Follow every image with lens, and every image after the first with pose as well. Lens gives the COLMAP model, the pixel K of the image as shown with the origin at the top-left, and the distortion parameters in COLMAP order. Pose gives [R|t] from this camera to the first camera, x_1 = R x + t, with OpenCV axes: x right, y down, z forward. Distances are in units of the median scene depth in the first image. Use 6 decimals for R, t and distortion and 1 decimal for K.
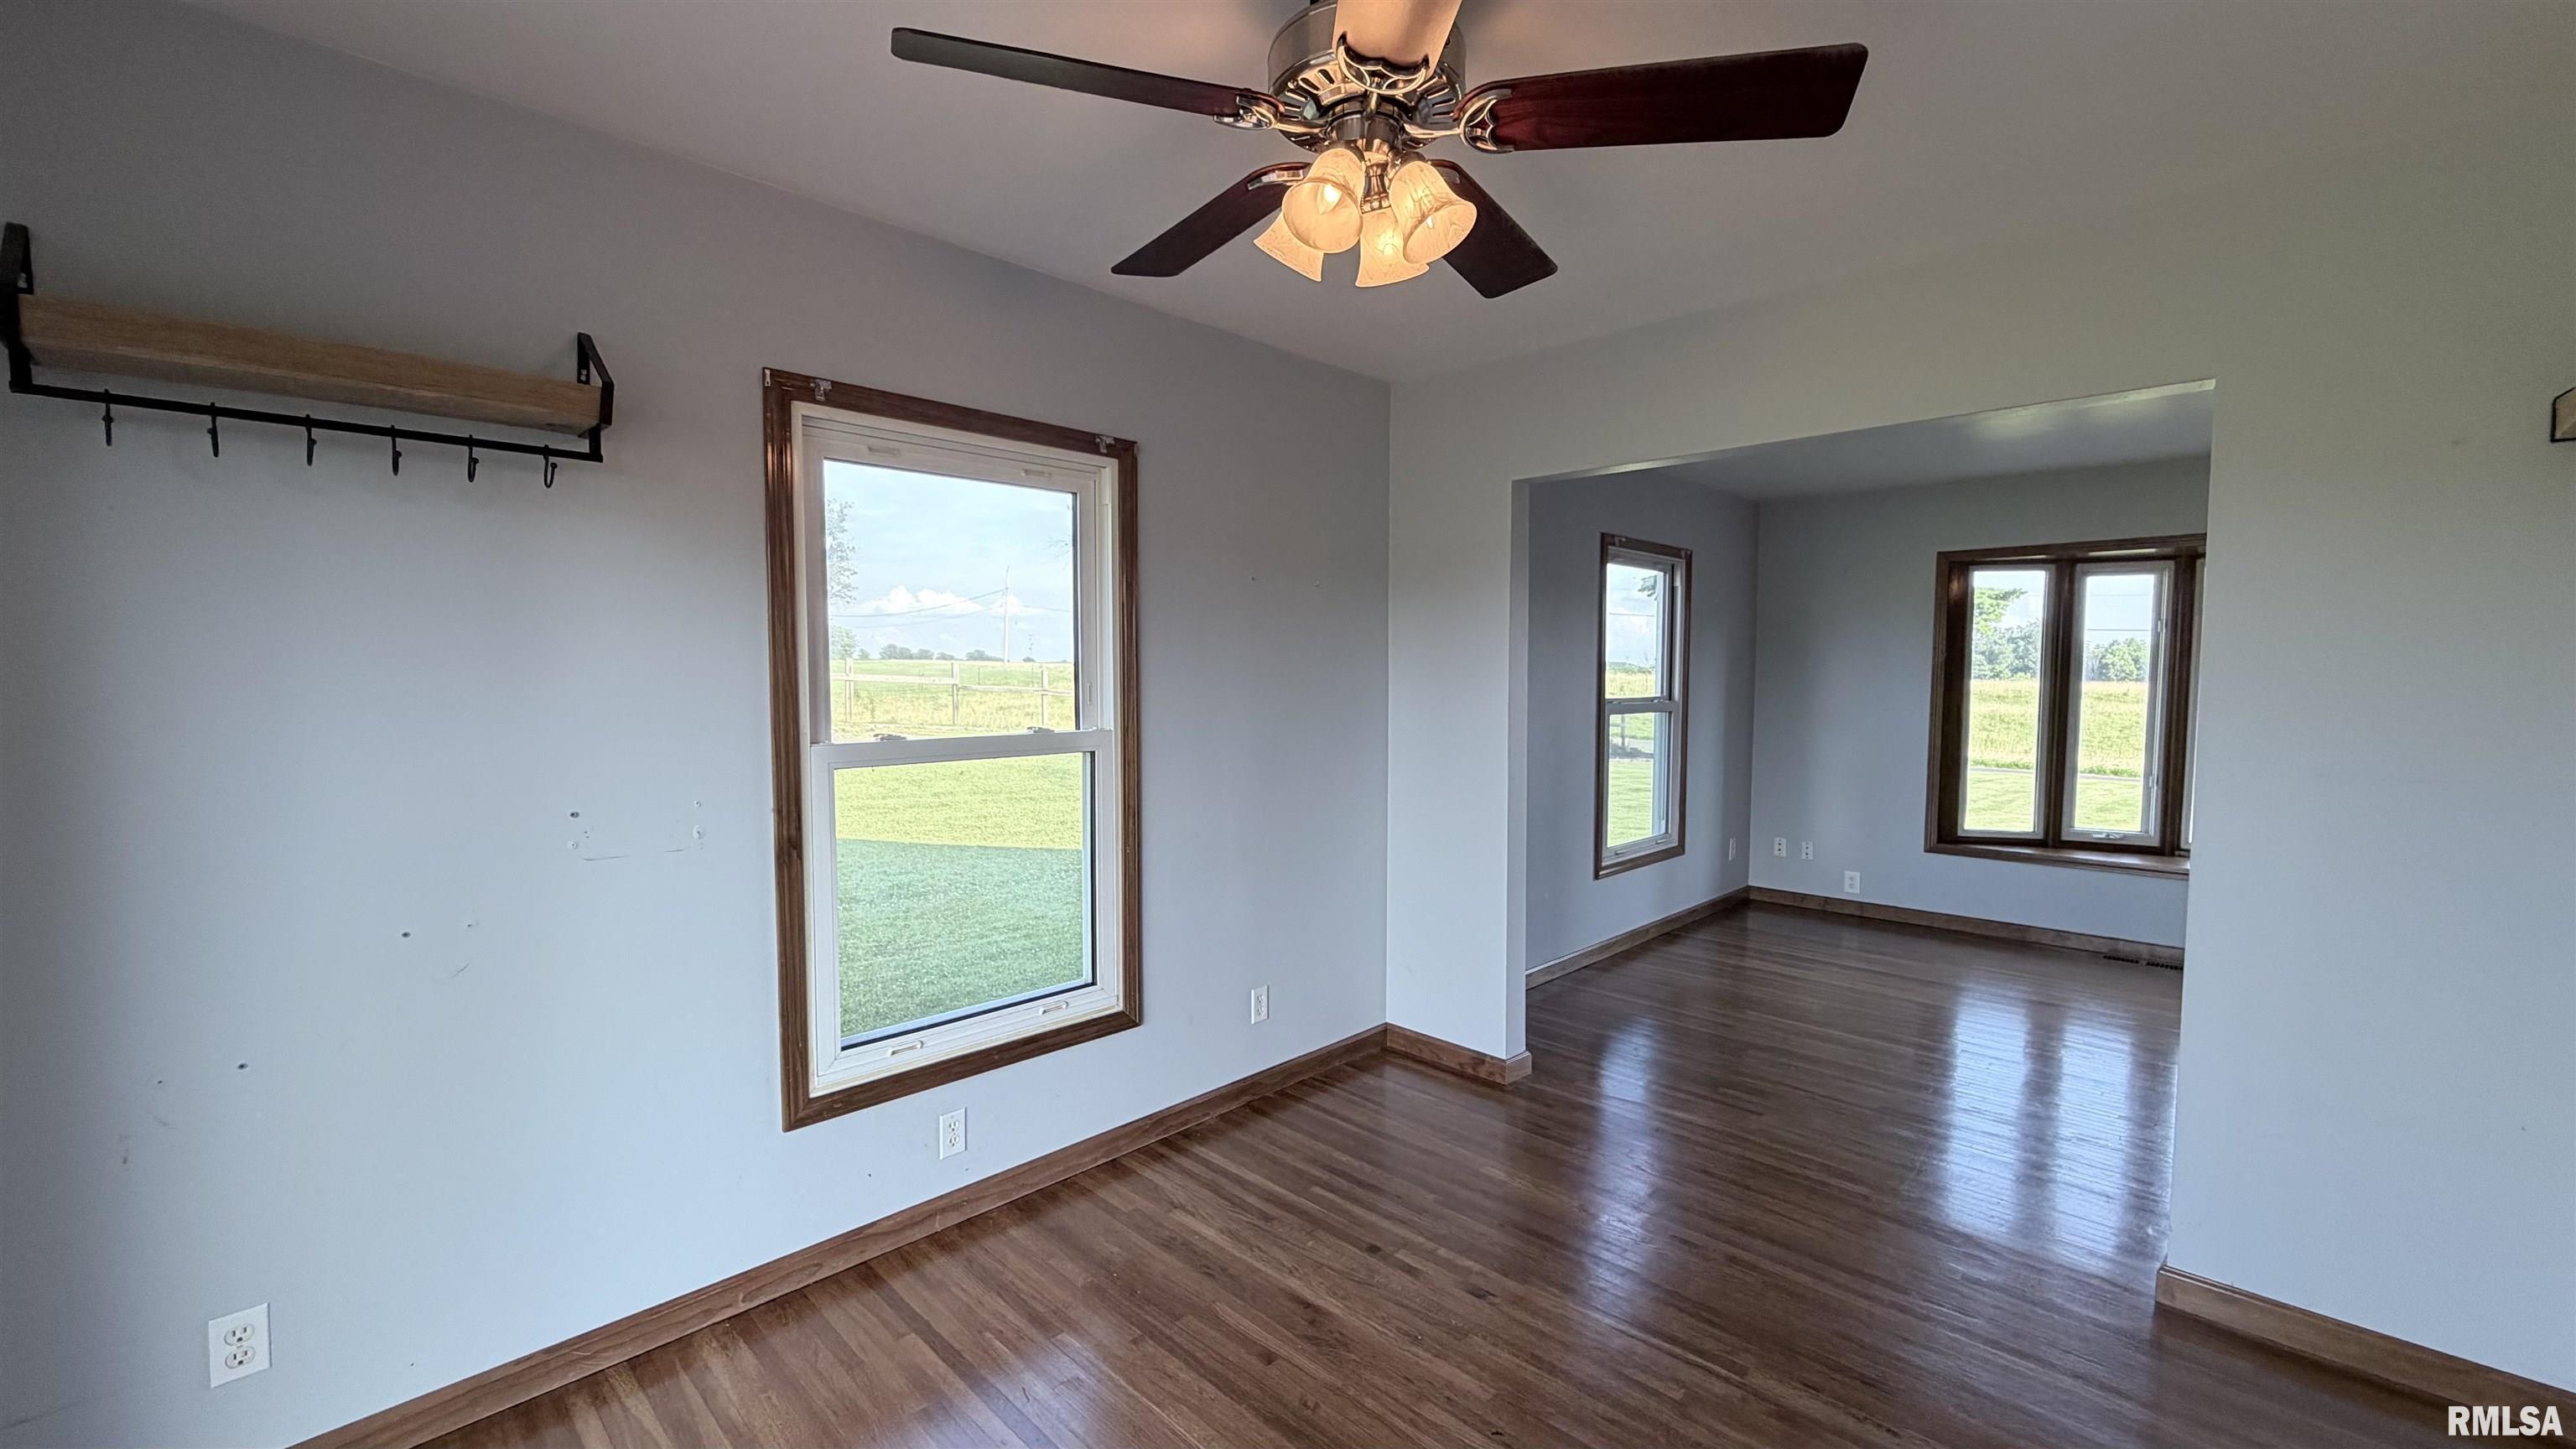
lens RADIAL K [[1027.8, 0, 1279.3], [0, 1027.8, 727.8], [0, 0, 1]] dist [-0.001891, -0.000484]
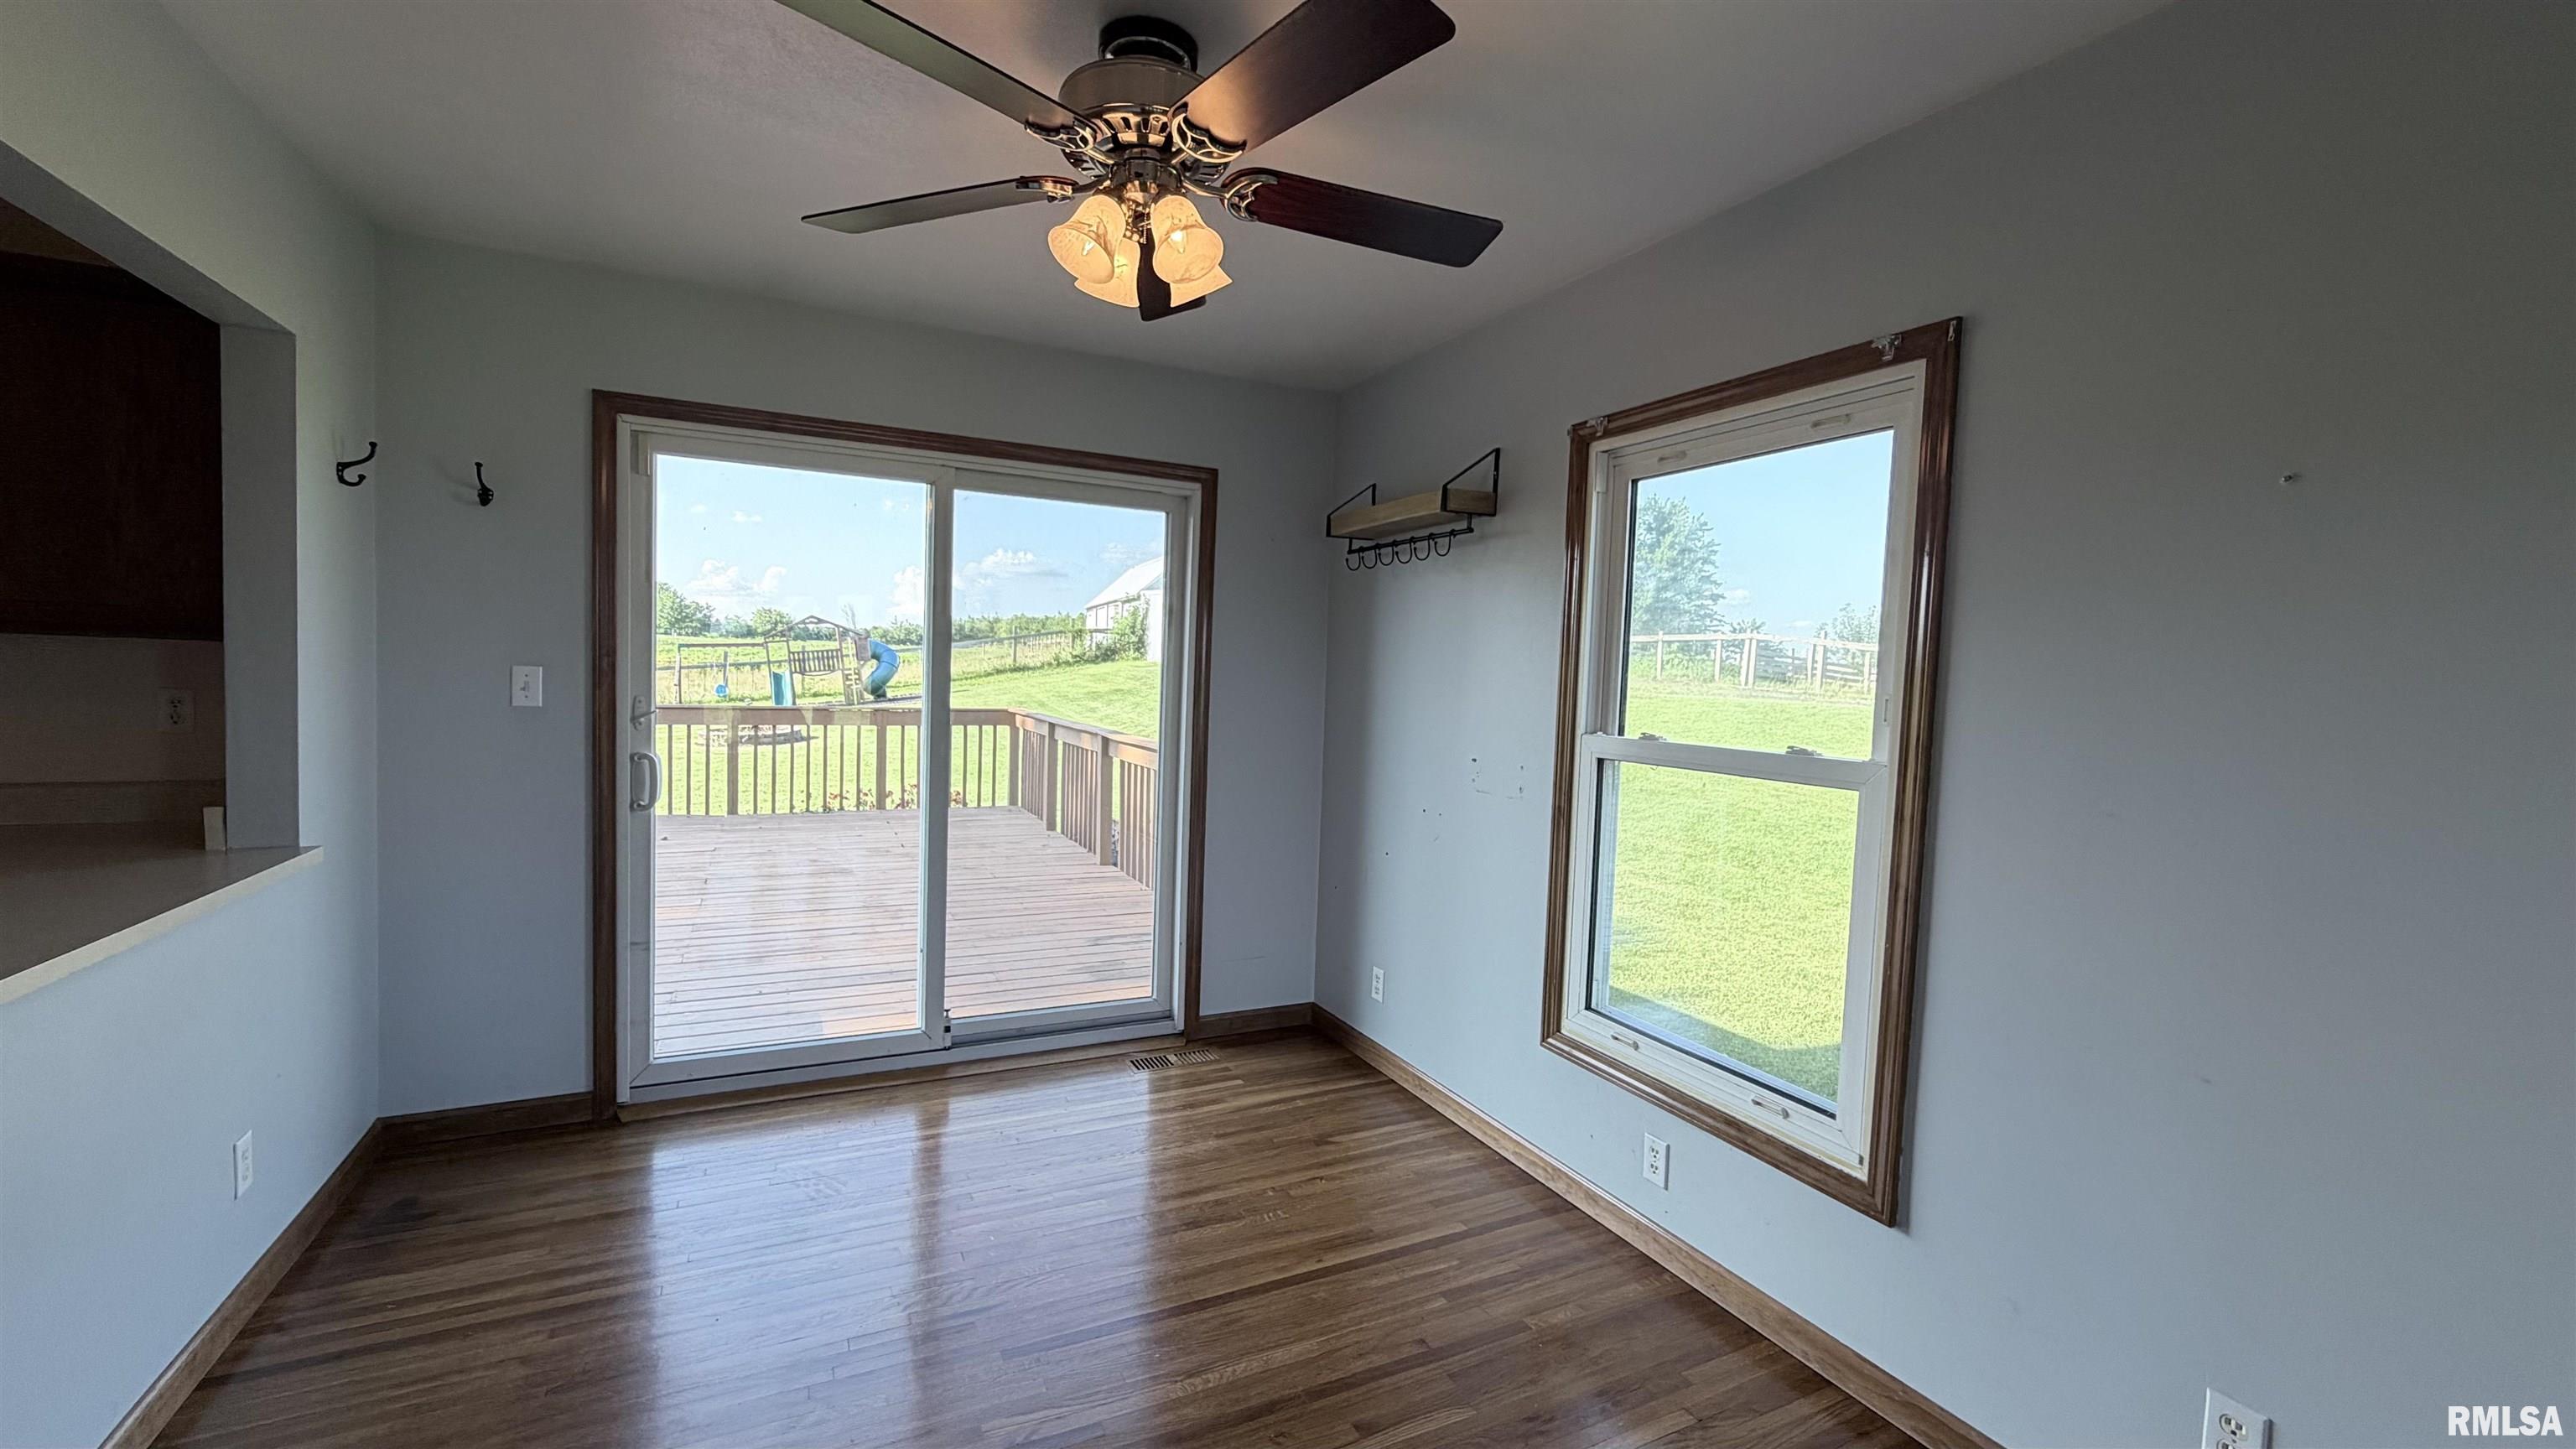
lens RADIAL K [[1027.8, 0, 1279.3], [0, 1027.8, 727.8], [0, 0, 1]] dist [-0.001891, -0.000484]
pose [[-0.329411, 0.041096, -0.943292, 0.719390], [-0.086775, 0.993506, 0.073587, -0.044118], [0.940191, 0.106094, -0.323706, 0.996111]]
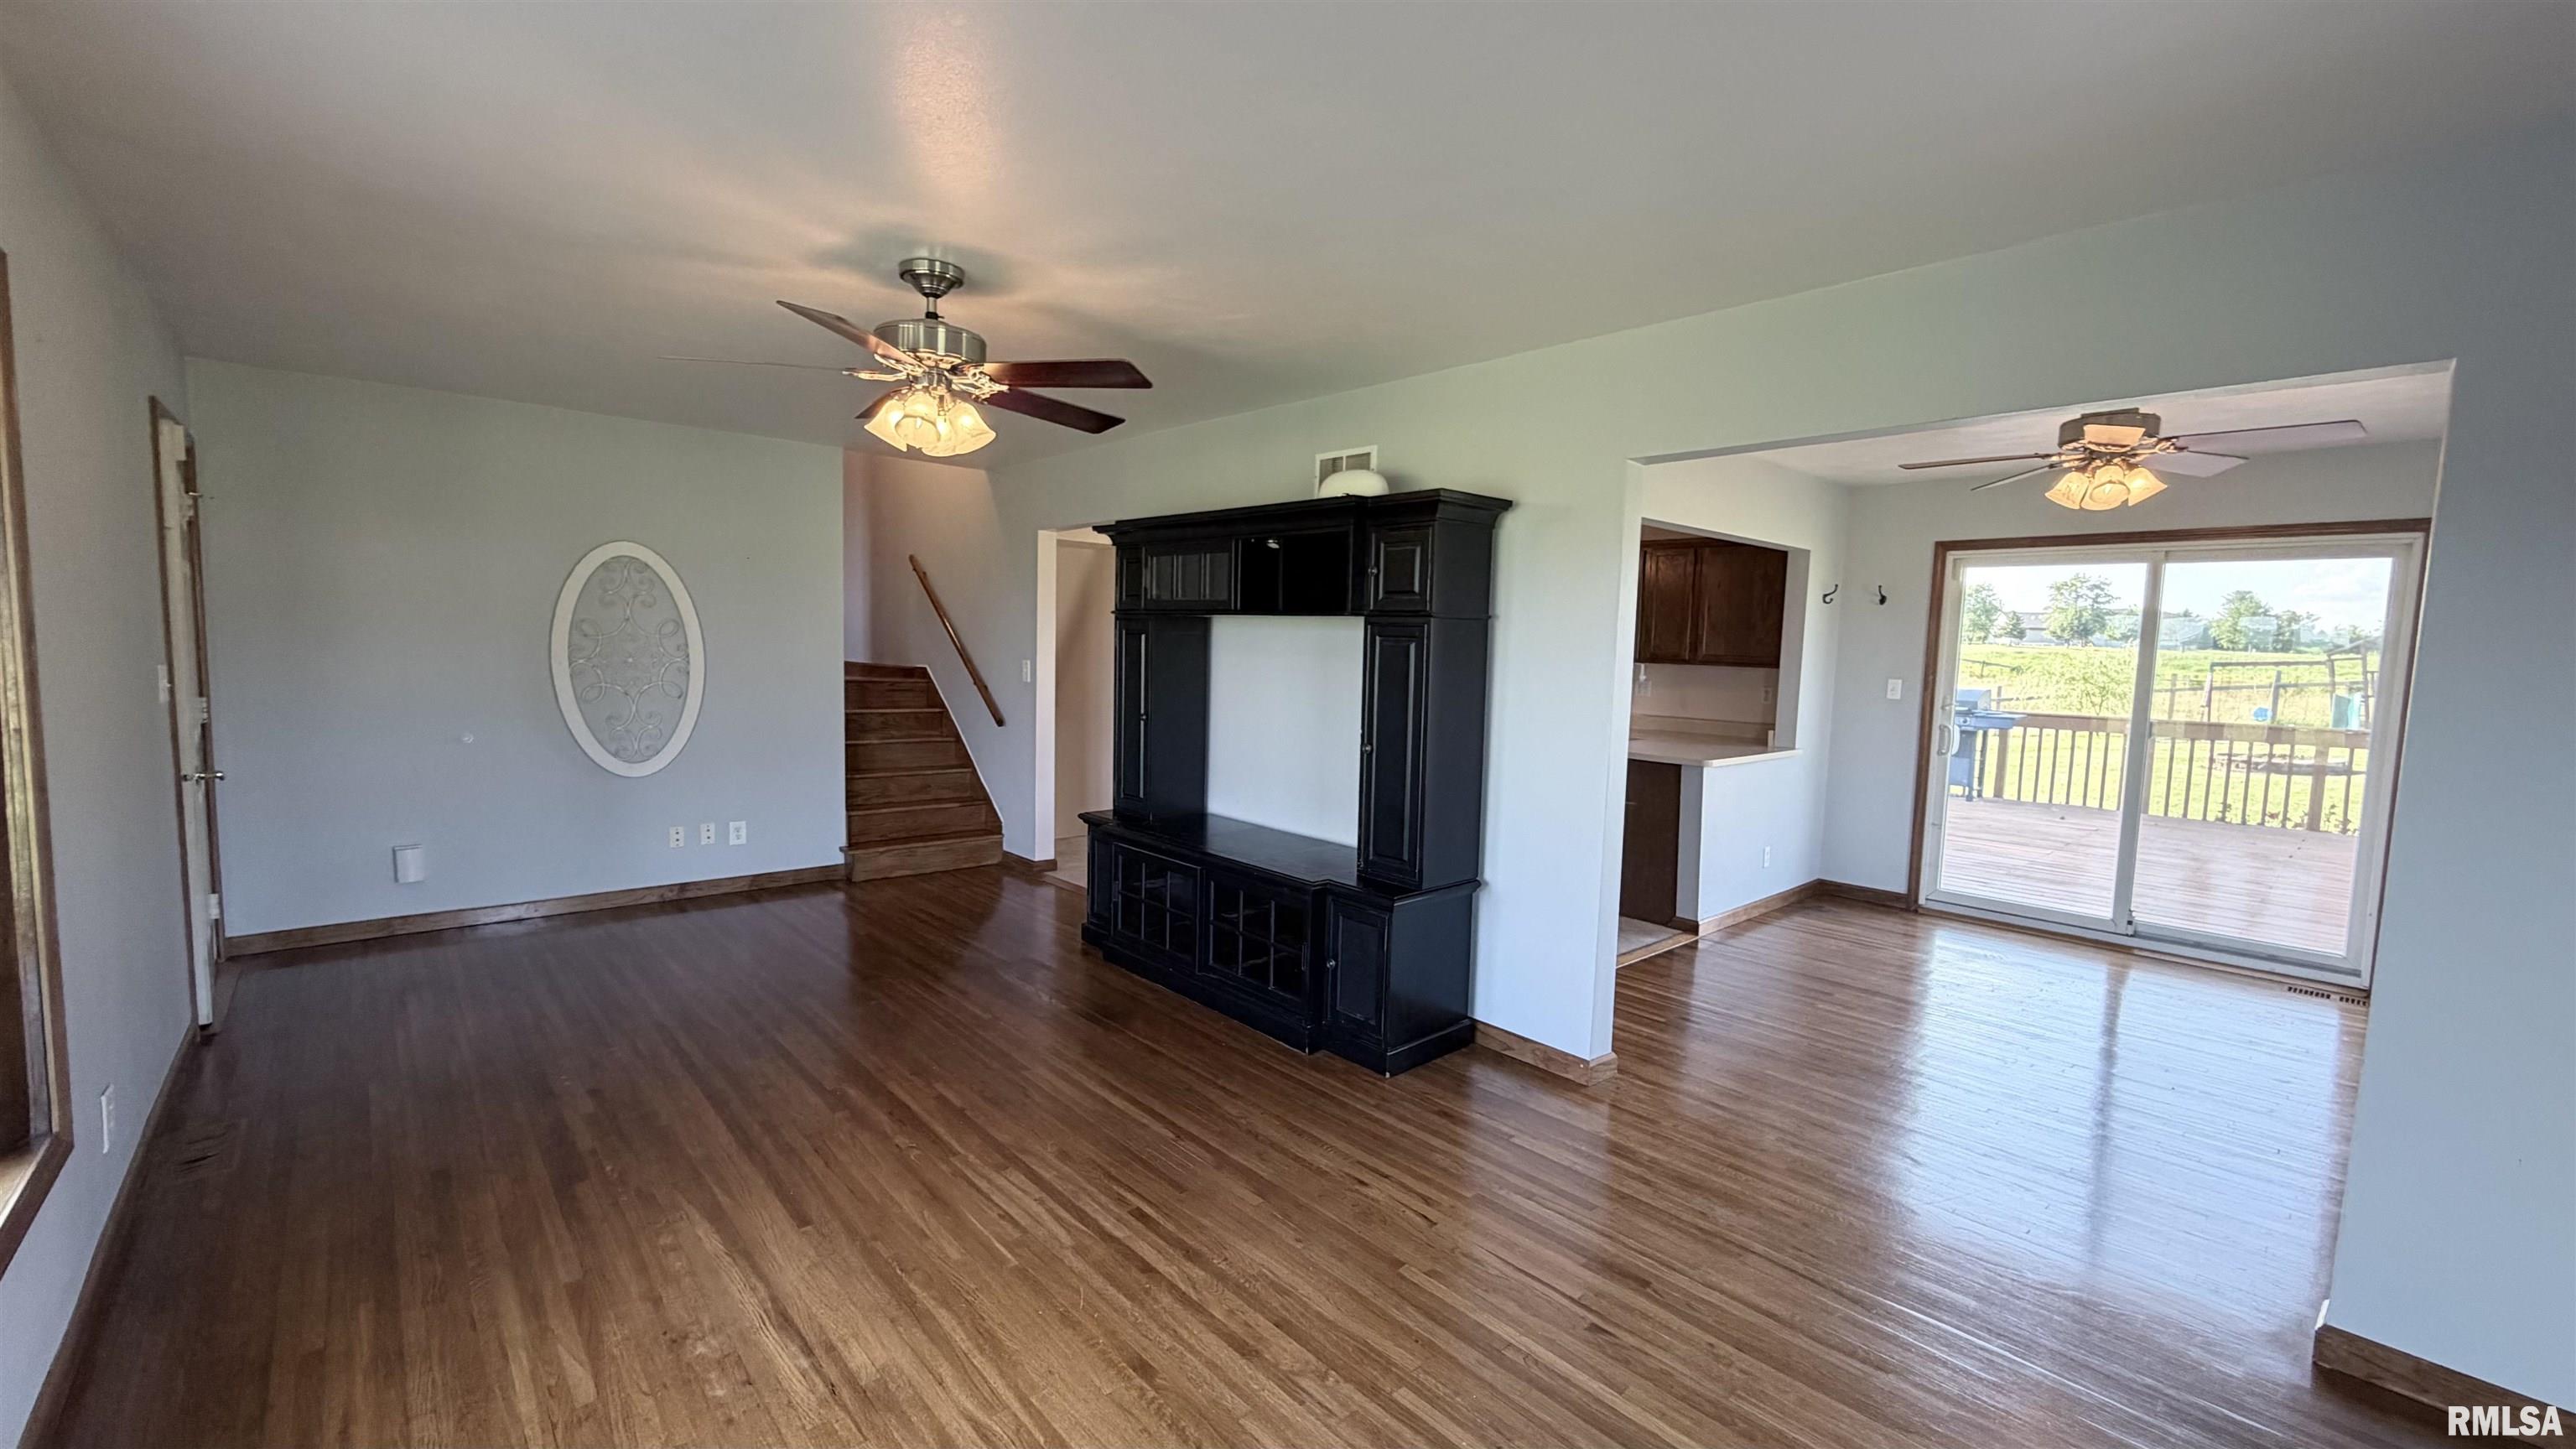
lens RADIAL K [[1029.5, 0, 1273.4], [0, 1029.5, 727.0], [0, 0, 1]] dist [-0.000125, -0.000080]
pose [[-0.997734, -0.031911, 0.059230, 0.740541], [-0.023501, 0.990207, 0.137614, -0.048354], [-0.063042, 0.135911, -0.988713, 1.052794]]
